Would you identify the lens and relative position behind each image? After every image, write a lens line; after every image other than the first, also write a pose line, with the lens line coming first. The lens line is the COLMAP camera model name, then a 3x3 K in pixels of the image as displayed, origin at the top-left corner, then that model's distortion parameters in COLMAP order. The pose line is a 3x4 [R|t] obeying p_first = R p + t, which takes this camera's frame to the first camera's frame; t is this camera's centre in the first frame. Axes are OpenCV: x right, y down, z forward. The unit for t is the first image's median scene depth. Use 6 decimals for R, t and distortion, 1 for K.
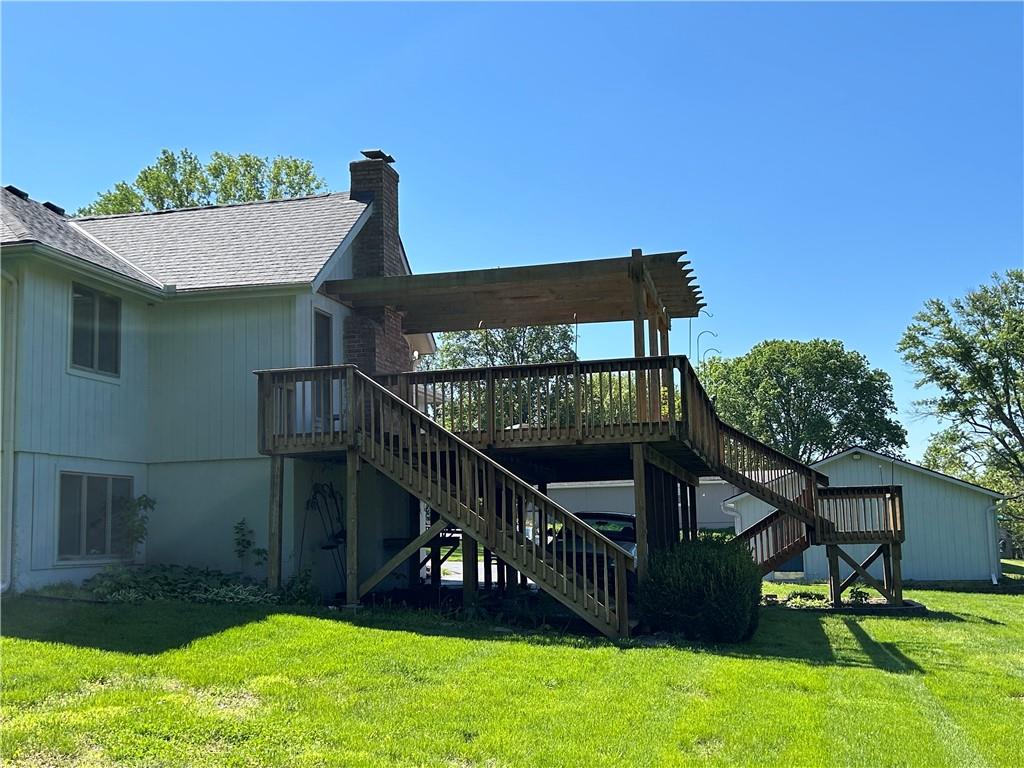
lens RADIAL K [[1178.8, 0, 511.5], [0, 1178.8, 384.8], [0, 0, 1]] dist [0.035662, 0.000000]
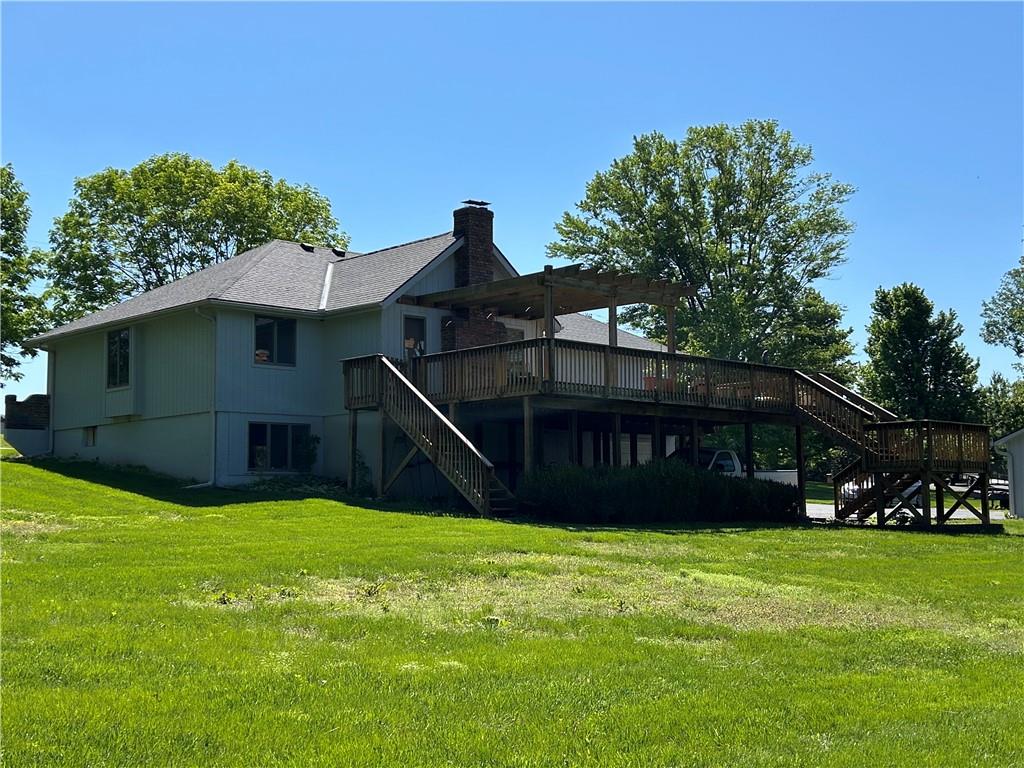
lens RADIAL K [[1311.5, 0, 509.3], [0, 1311.5, 380.6], [0, 0, 1]] dist [0.054537, 0.000000]
pose [[0.846694, -0.038410, -0.530692, 0.918966], [0.059188, 0.998000, 0.022198, -0.009012], [0.528778, -0.050206, 0.847274, -0.431267]]
